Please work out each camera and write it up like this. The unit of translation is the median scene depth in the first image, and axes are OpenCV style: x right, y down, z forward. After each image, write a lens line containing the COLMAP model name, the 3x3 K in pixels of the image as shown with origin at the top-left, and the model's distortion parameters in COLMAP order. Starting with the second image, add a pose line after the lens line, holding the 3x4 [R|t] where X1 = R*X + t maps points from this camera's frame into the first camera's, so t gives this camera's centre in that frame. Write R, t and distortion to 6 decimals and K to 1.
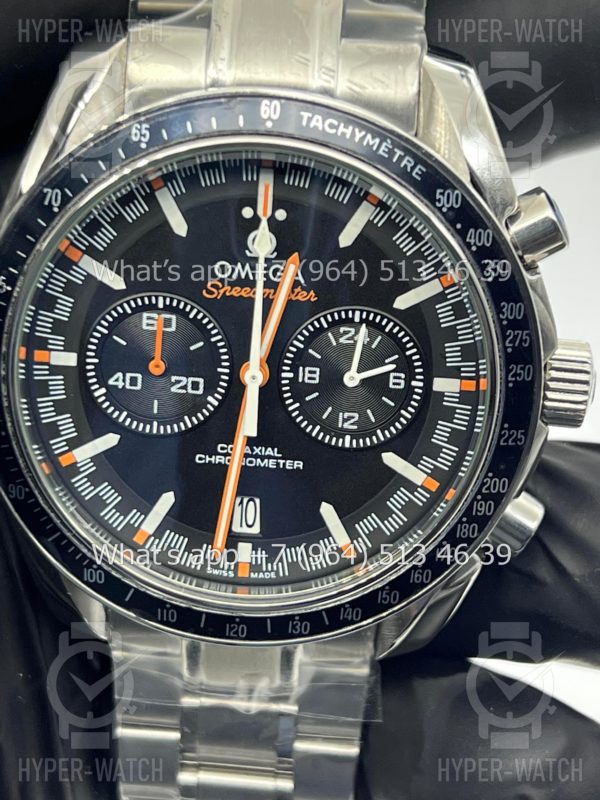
lens RADIAL K [[1892.8, 0, 313.0], [0, 1892.8, 405.2], [0, 0, 1]] dist [0.155883, 0.000000]
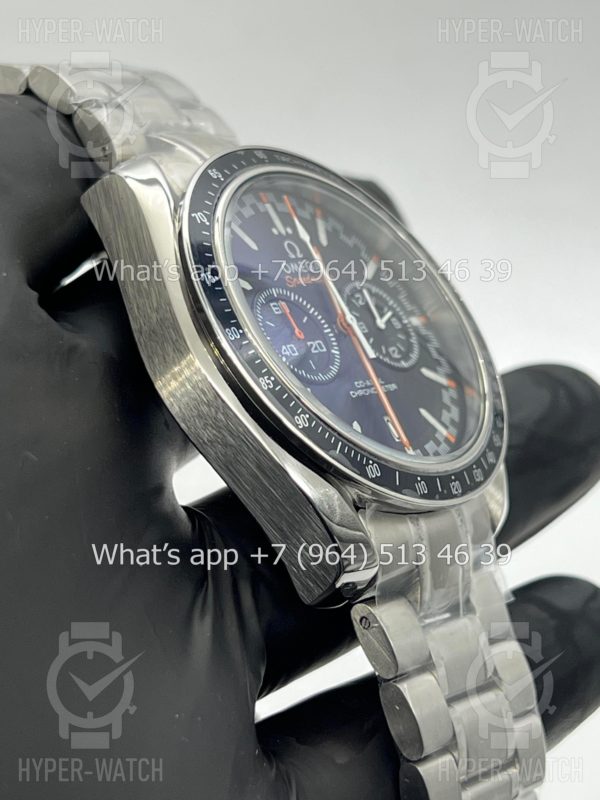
lens RADIAL K [[1892.8, 0, 300.1], [0, 1892.8, 396.0], [0, 0, 1]] dist [0.155883, 0.000000]
pose [[0.543277, -0.150590, 0.825937, -1.154978], [0.679741, 0.656298, -0.327453, 0.430917], [-0.492750, 0.739321, 0.458914, 0.437326]]
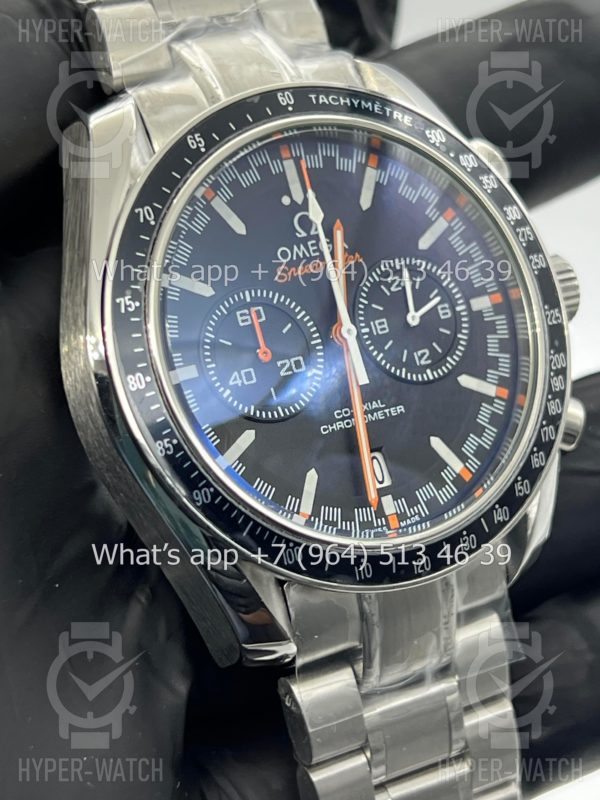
lens RADIAL K [[1892.8, 0, 303.5], [0, 1892.8, 402.7], [0, 0, 1]] dist [0.155883, 0.000000]
pose [[0.819760, -0.271925, 0.504034, -0.614128], [0.450894, 0.849074, -0.275259, 0.309201], [-0.353112, 0.452912, 0.818647, 0.123636]]
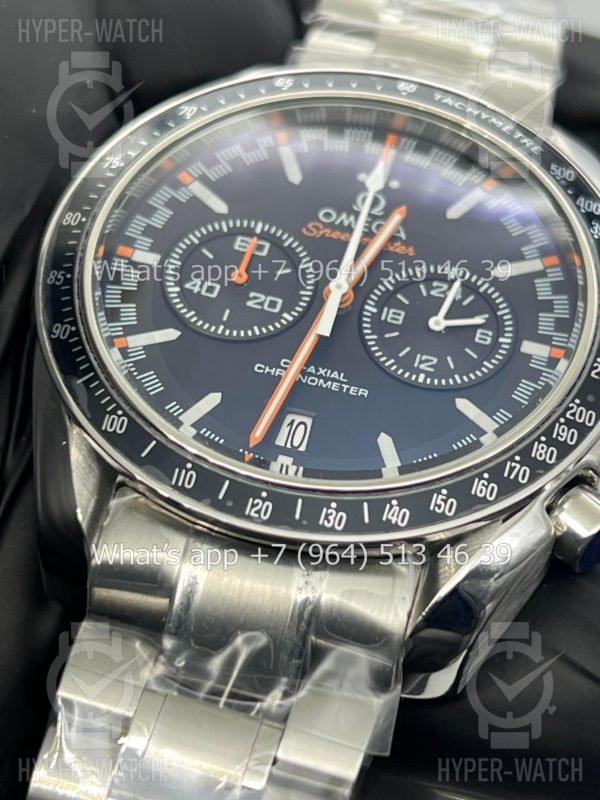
lens RADIAL K [[1892.8, 0, 291.6], [0, 1892.8, 395.5], [0, 0, 1]] dist [0.155883, 0.000000]
pose [[0.977530, 0.196491, -0.076328, 0.028728], [-0.182267, 0.605976, -0.774320, 0.755286], [-0.105895, 0.770833, 0.628174, 0.439697]]
